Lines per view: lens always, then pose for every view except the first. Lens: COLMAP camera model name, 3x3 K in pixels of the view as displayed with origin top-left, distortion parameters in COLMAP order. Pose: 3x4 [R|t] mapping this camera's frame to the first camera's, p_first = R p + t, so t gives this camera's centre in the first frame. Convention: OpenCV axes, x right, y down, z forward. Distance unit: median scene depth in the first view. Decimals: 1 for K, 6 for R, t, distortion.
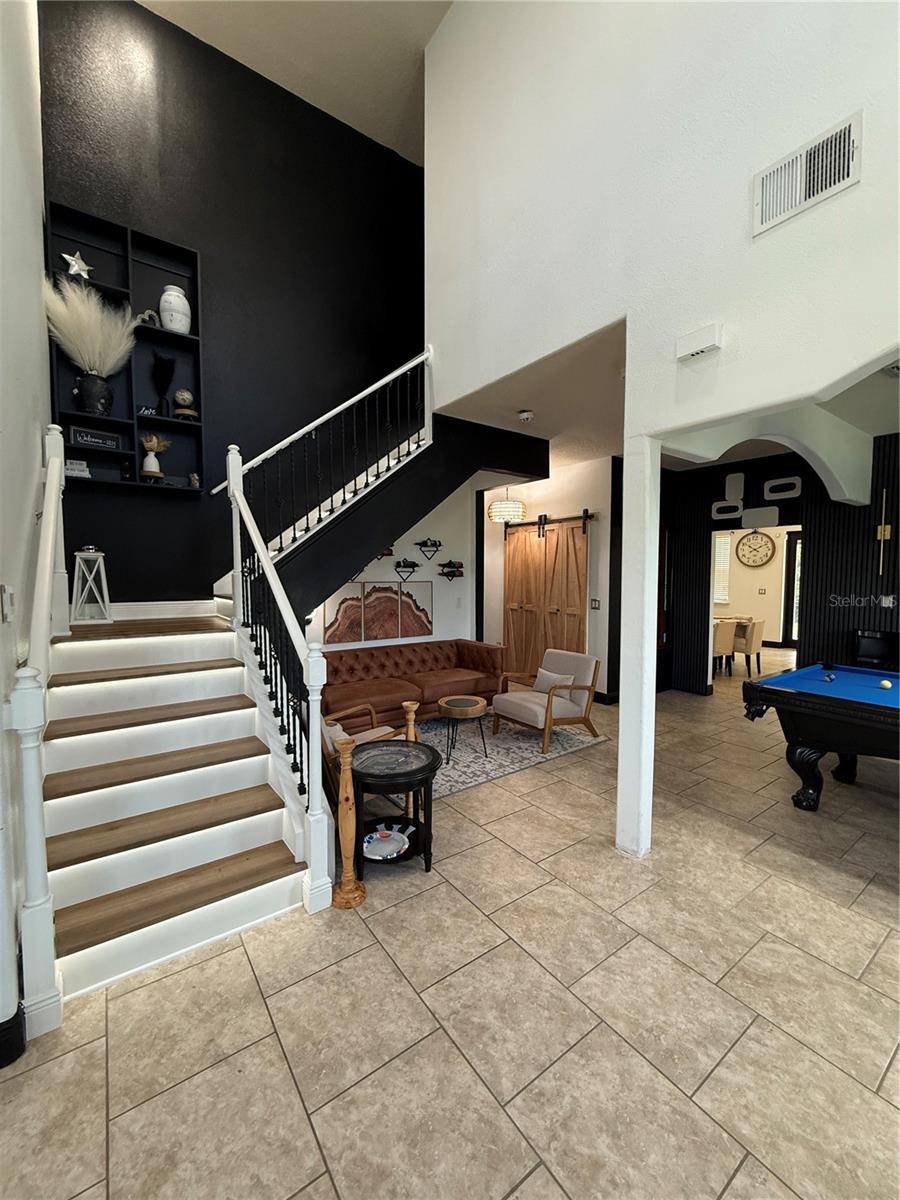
lens RADIAL K [[483.3, 0, 450.0], [0, 483.3, 600.0], [0, 0, 1]] dist [-0.000790, 0.002746]
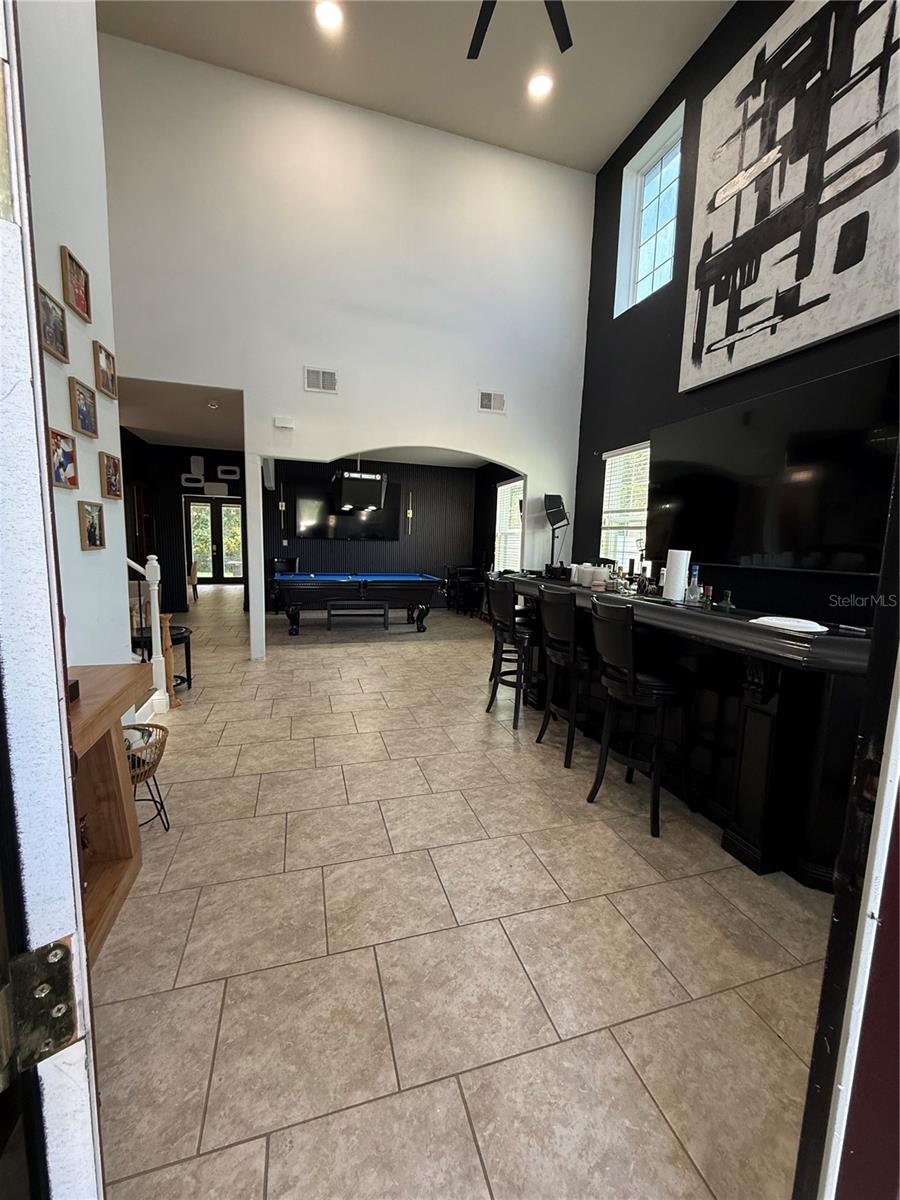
lens RADIAL K [[482.5, 0, 445.6], [0, 482.5, 600.4], [0, 0, 1]] dist [0.019374, 0.002868]
pose [[0.326056, -0.109380, 0.939001, -1.390509], [0.024020, 0.993922, 0.107437, 0.075934], [-0.945045, -0.012476, 0.326702, -0.459875]]
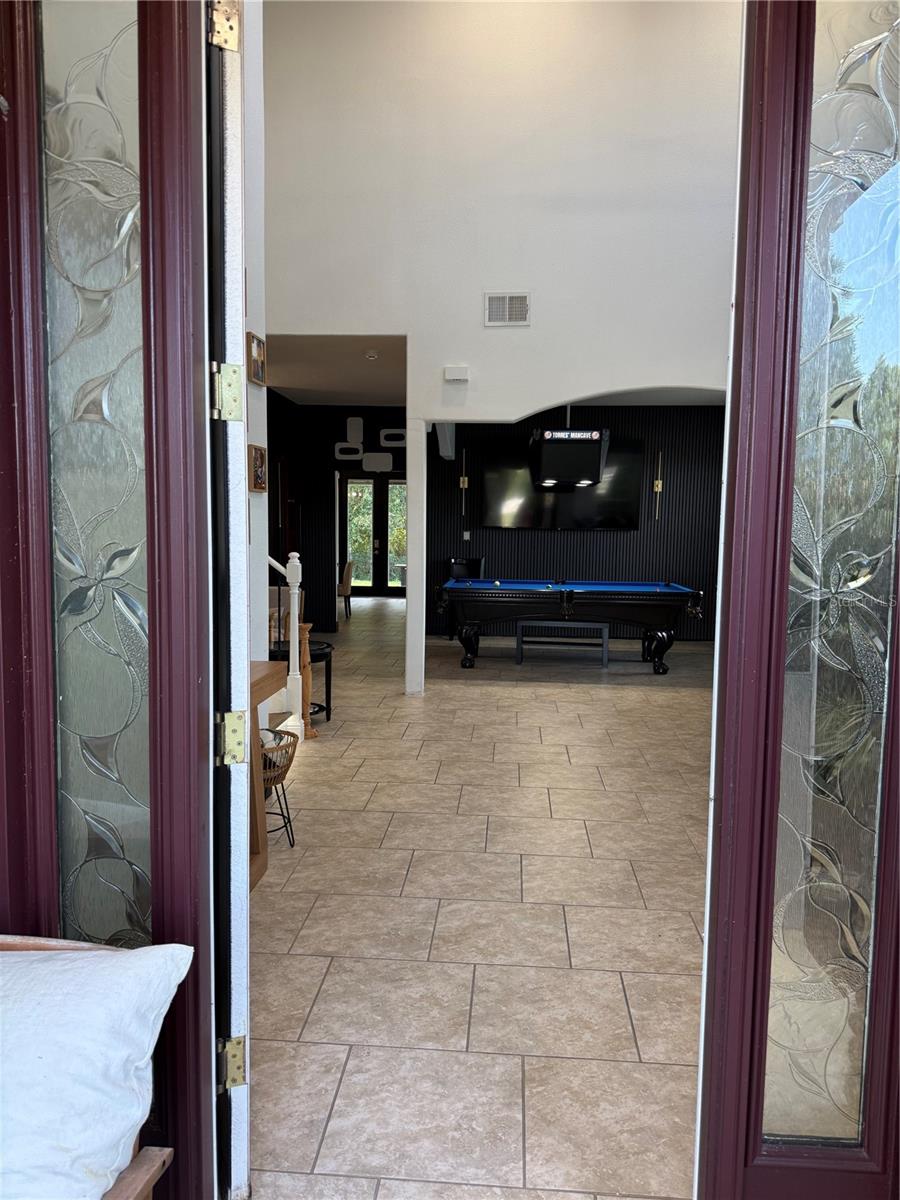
lens RADIAL K [[842.0, 0, 458.0], [0, 842.0, 594.4], [0, 0, 1]] dist [0.194915, -0.002218]
pose [[0.635164, -0.057286, 0.770250, -1.701775], [0.027713, 0.998294, 0.051393, 0.084776], [-0.771880, -0.011297, 0.635668, -0.851761]]
